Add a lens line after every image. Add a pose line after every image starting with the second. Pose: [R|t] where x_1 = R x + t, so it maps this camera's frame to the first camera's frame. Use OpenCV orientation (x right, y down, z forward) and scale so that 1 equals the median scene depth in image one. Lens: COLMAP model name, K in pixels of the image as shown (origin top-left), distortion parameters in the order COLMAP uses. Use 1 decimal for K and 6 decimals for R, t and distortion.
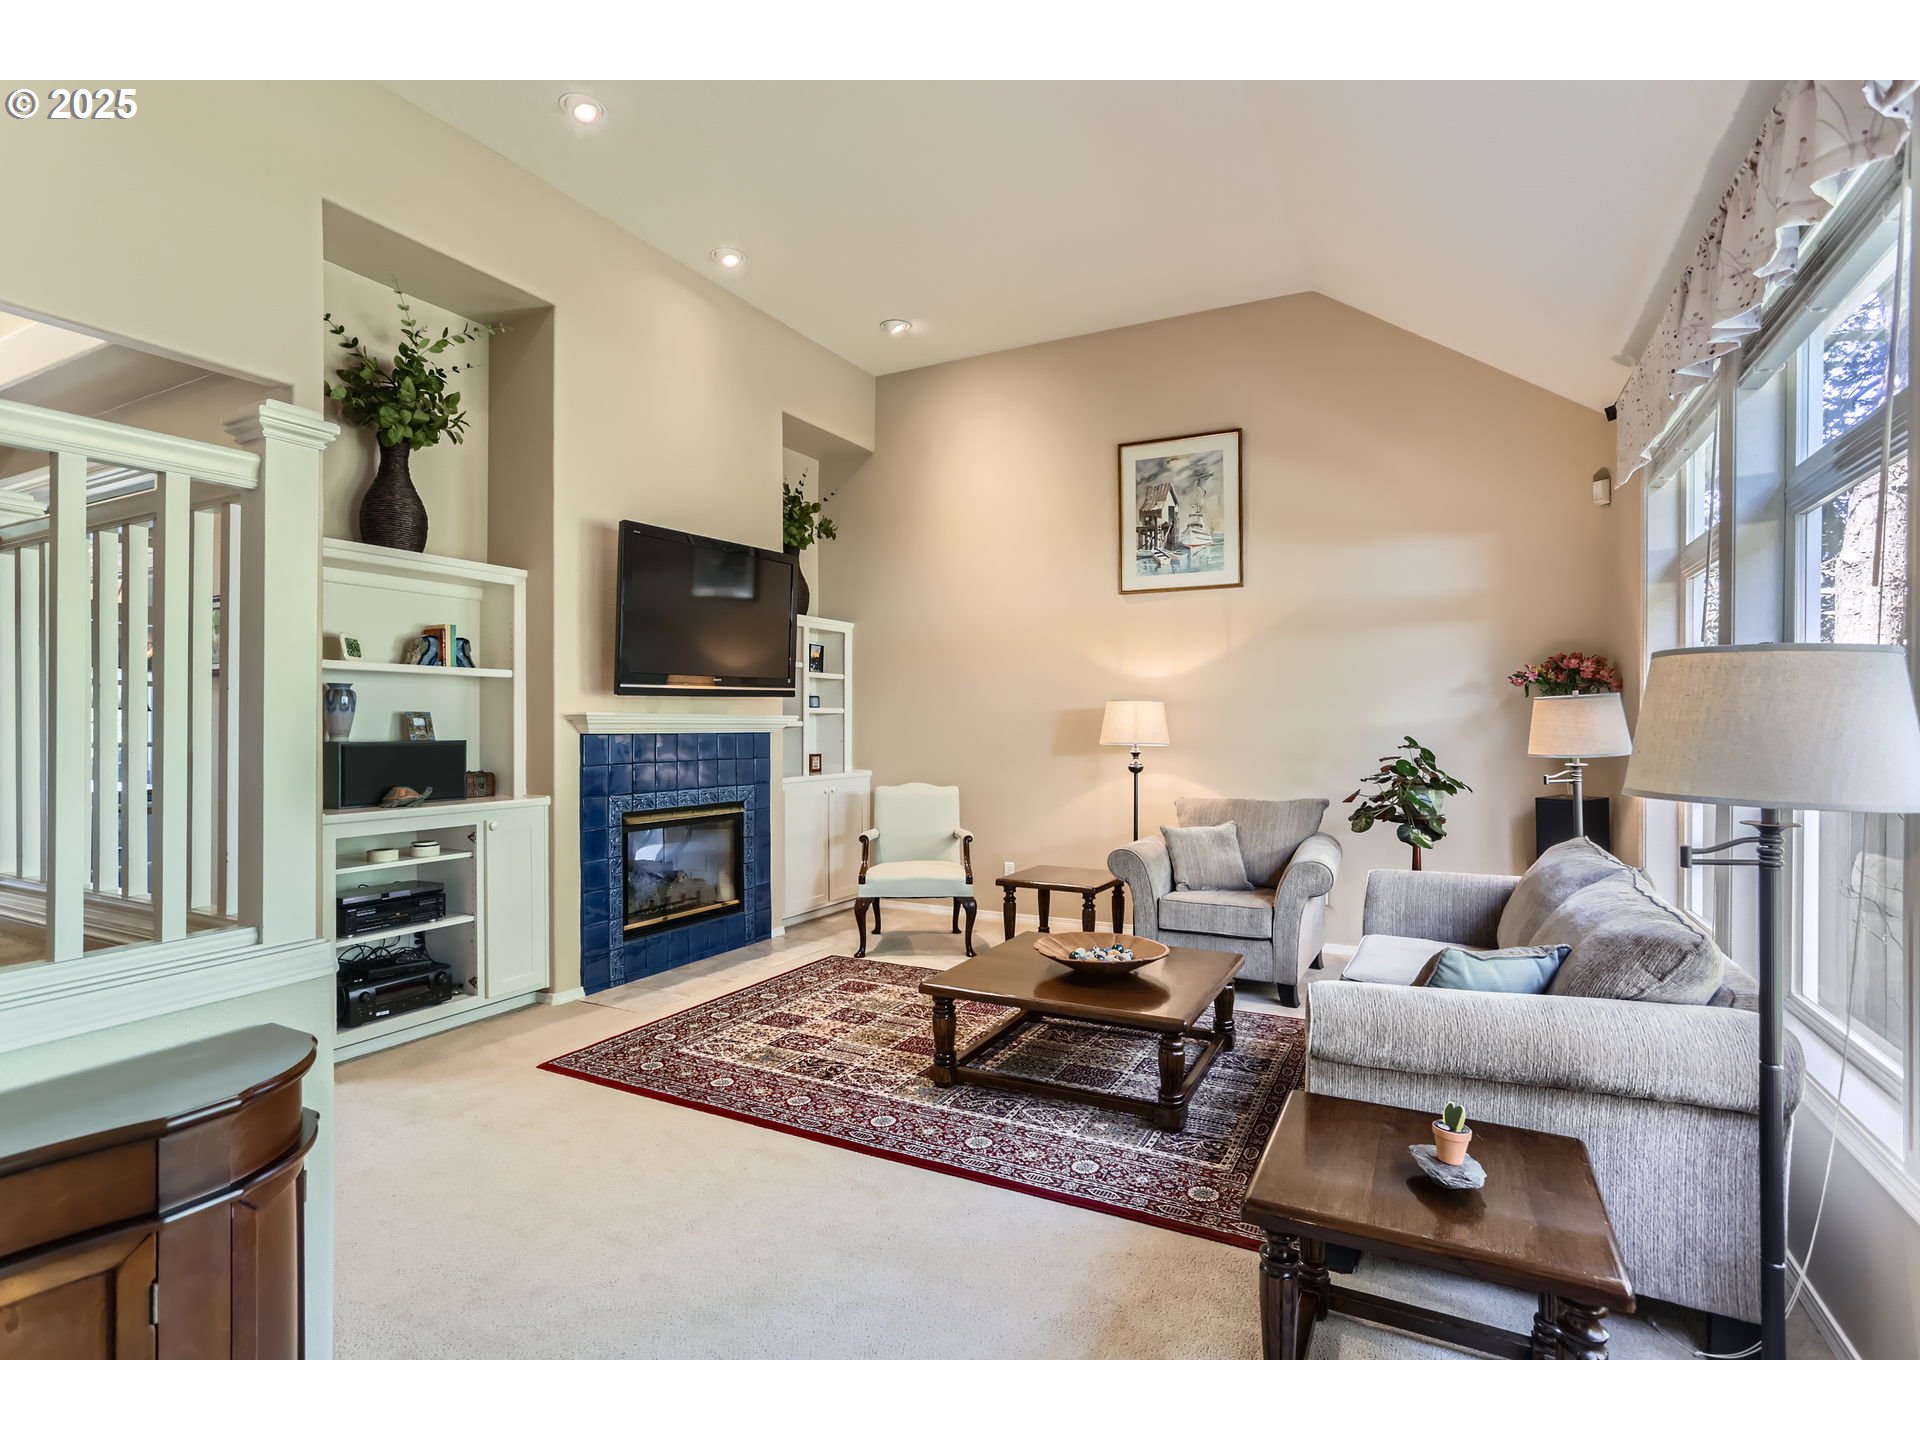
lens RADIAL K [[931.0, 0, 956.0], [0, 931.0, 711.9], [0, 0, 1]] dist [-0.045281, 0.030642]
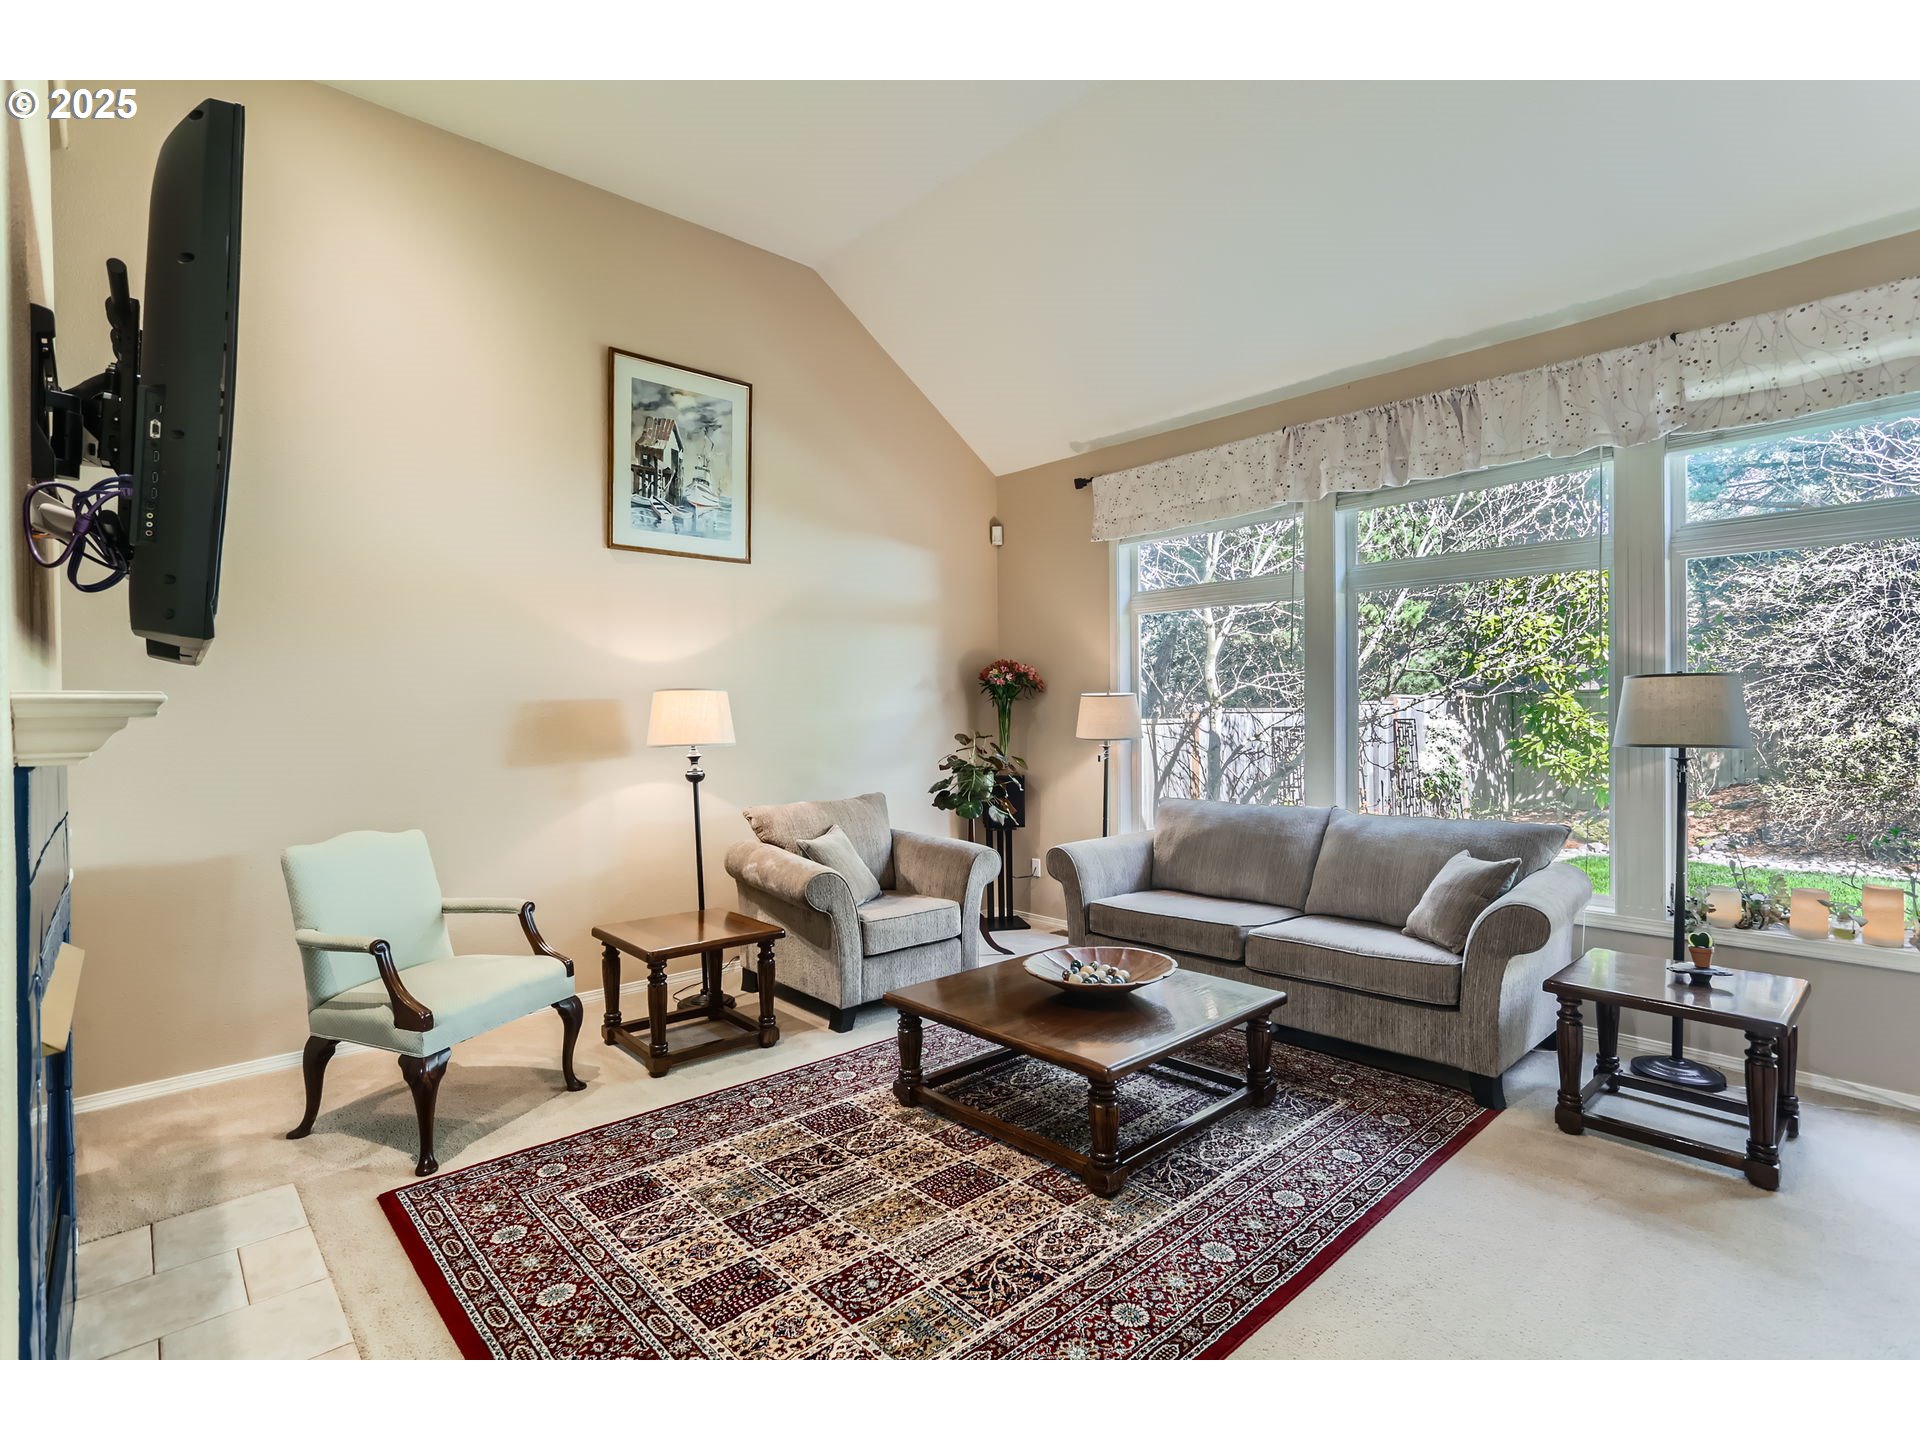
lens RADIAL K [[931.0, 0, 956.0], [0, 931.0, 711.9], [0, 0, 1]] dist [-0.045281, 0.030642]
pose [[0.340627, -0.002585, 0.940195, -0.481364], [-0.001689, 0.999993, 0.003361, 0.003321], [-0.940197, -0.002733, 0.340621, 0.539773]]
